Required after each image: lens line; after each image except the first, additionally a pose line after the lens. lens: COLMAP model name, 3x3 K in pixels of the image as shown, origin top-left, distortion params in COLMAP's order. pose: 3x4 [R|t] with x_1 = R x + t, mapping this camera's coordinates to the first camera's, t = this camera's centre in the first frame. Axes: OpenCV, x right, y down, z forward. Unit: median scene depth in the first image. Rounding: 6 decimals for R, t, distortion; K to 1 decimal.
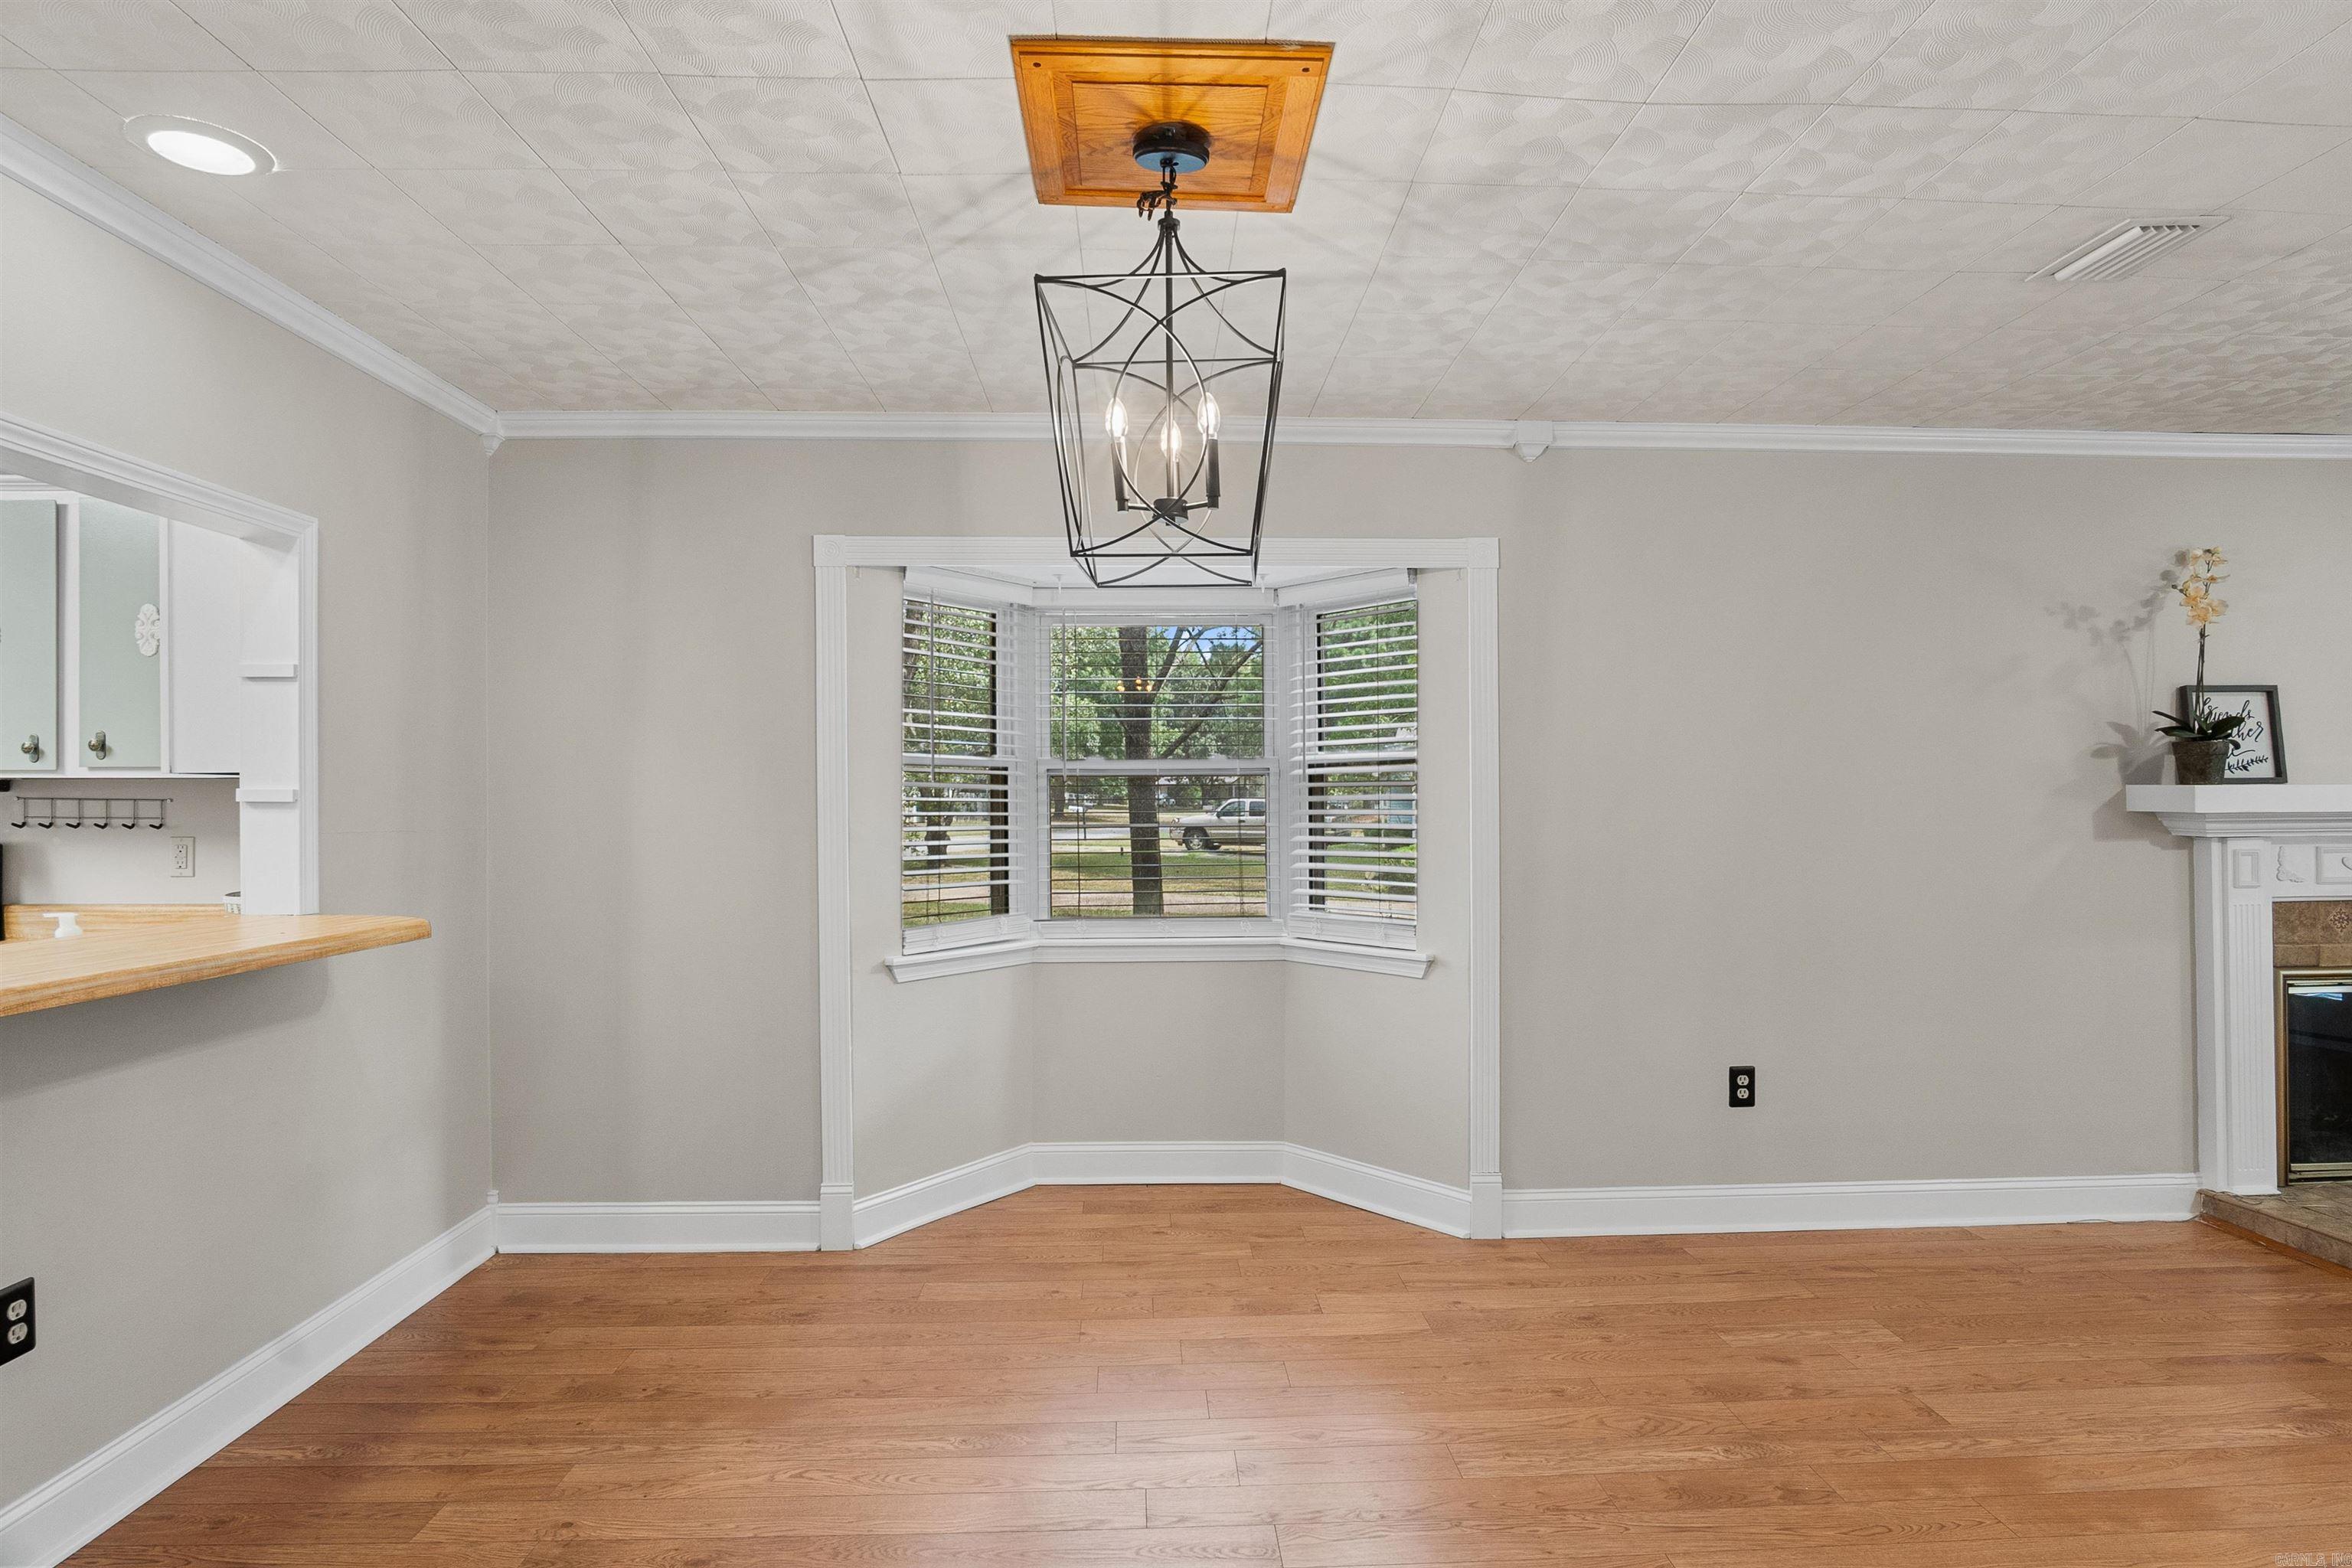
lens RADIAL K [[1268.1, 0, 1178.7], [0, 1268.1, 791.4], [0, 0, 1]] dist [-0.007053, -0.000458]
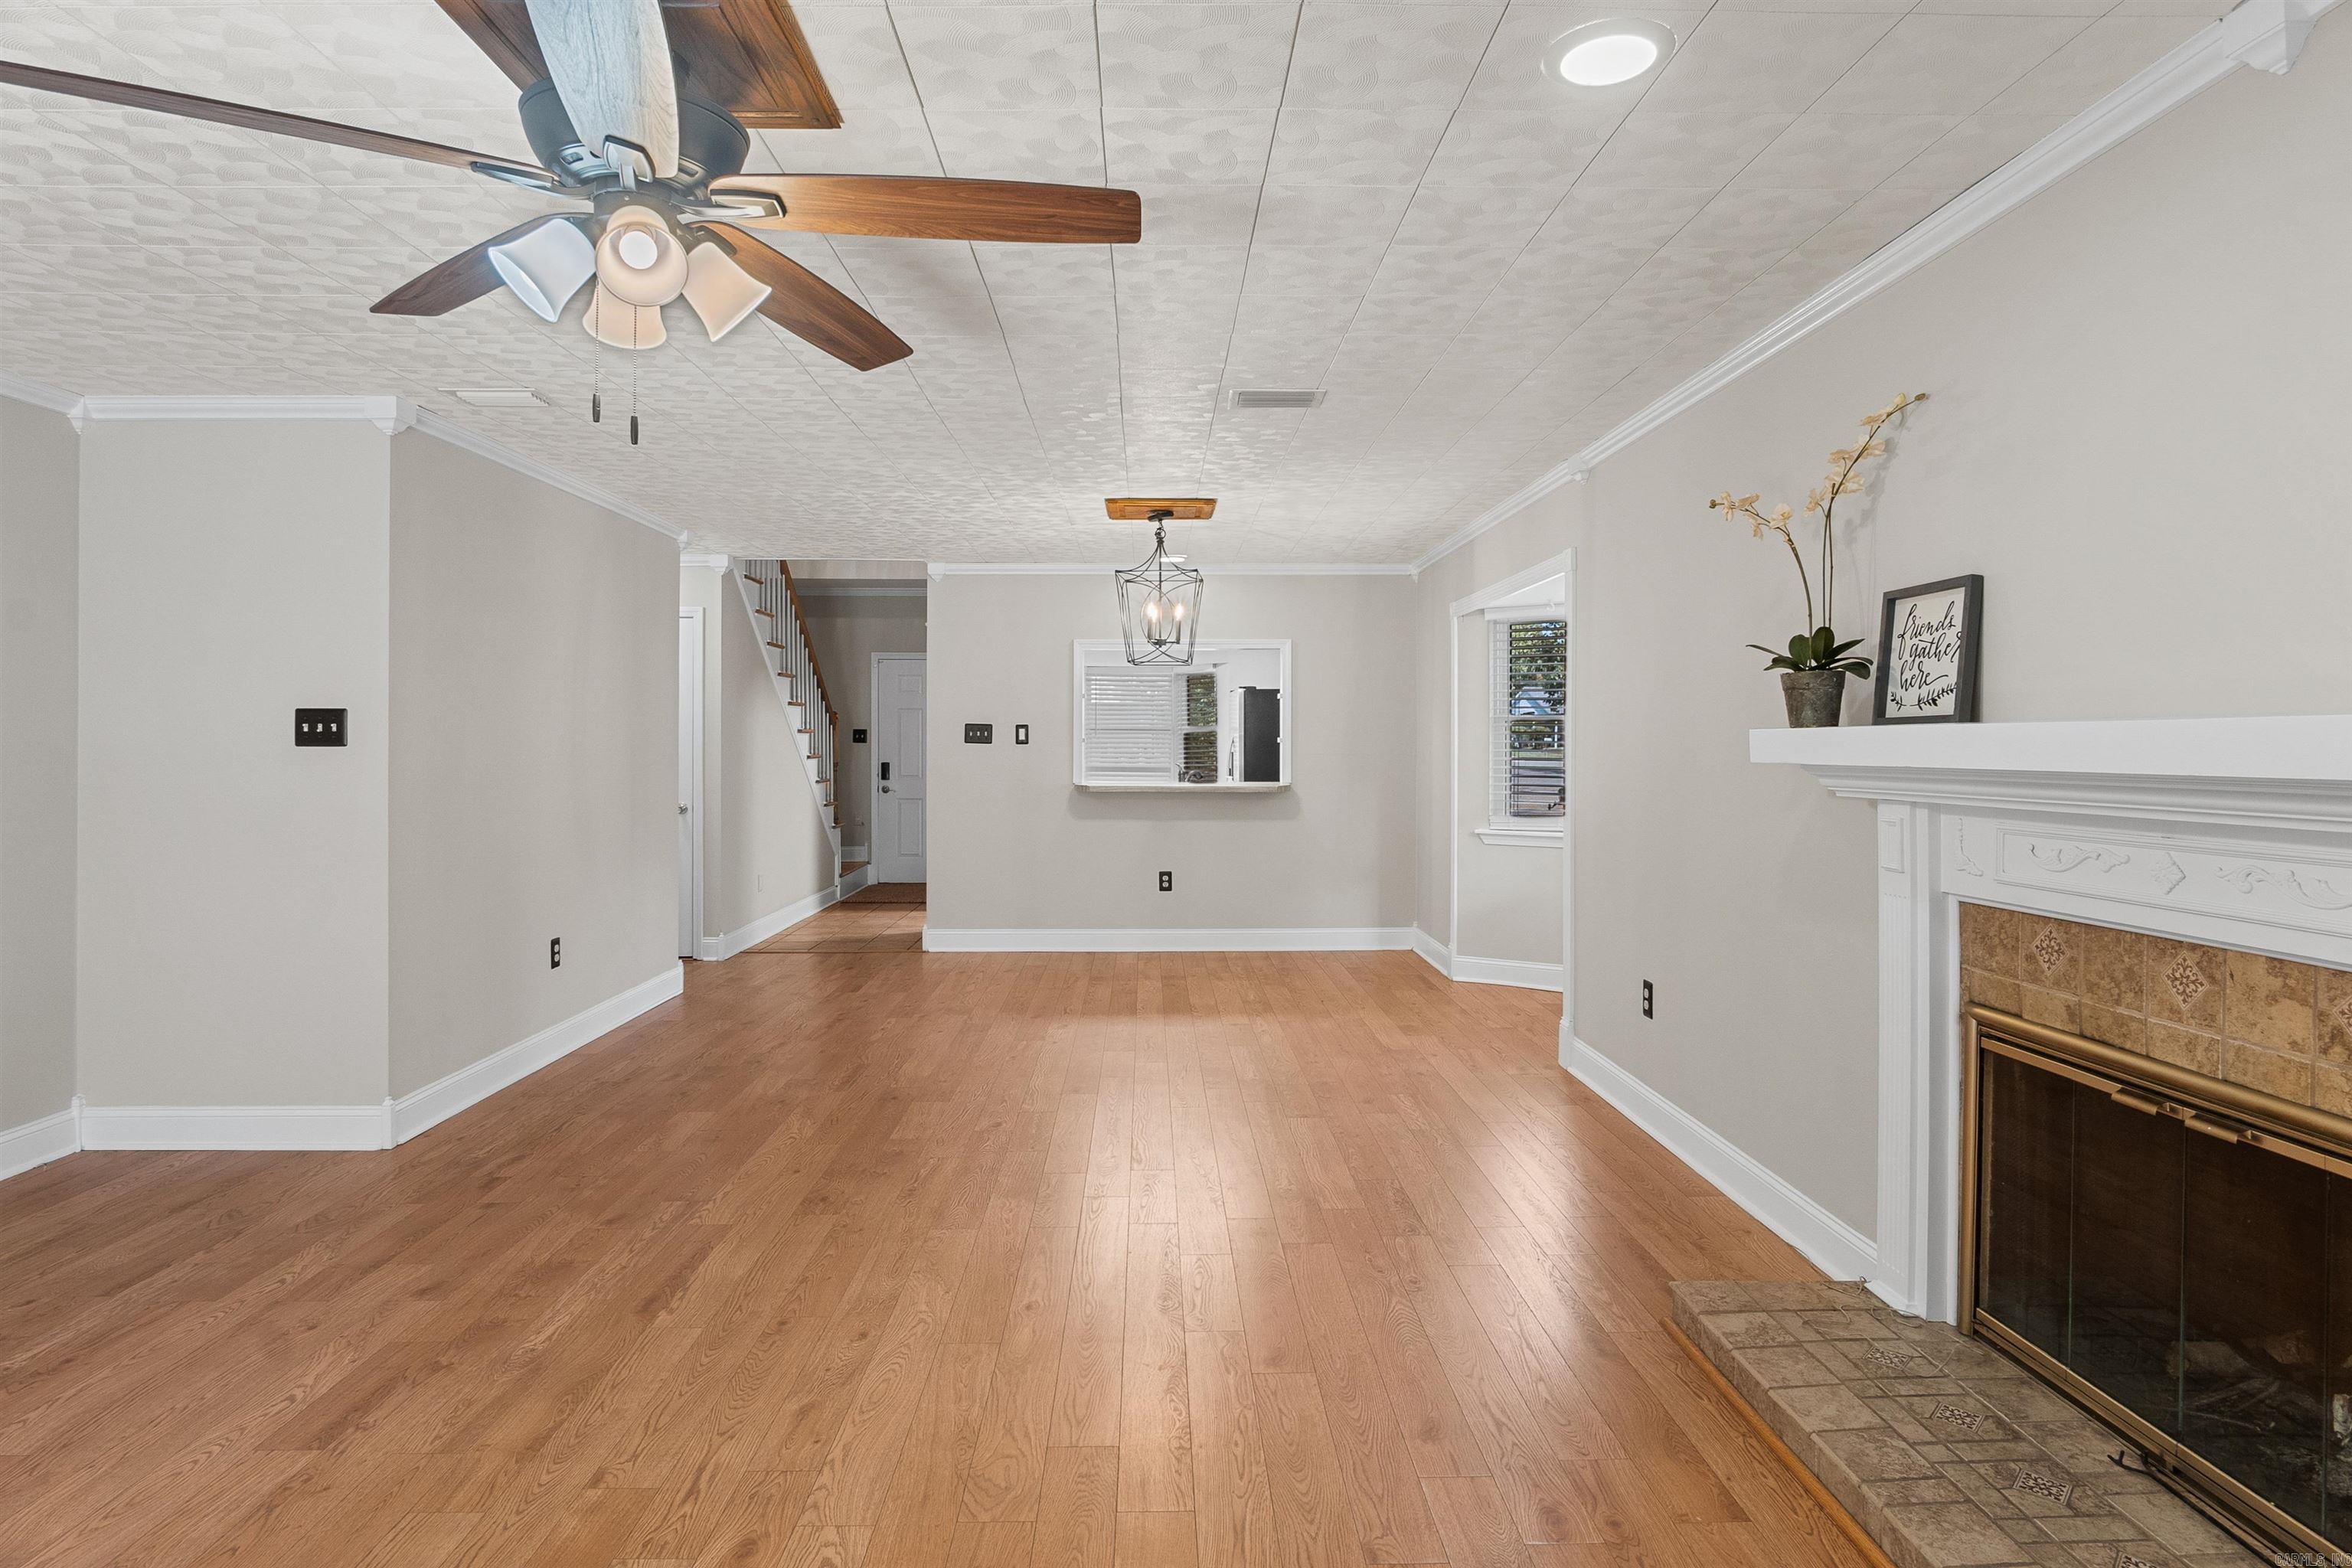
lens RADIAL K [[1268.1, 0, 1178.0], [0, 1268.1, 766.7], [0, 0, 1]] dist [-0.007053, -0.000458]
pose [[-0.023486, 0.021748, -0.999488, 1.541935], [0.003057, 0.999760, 0.021682, 0.000443], [0.999719, -0.002546, -0.023547, 0.601054]]
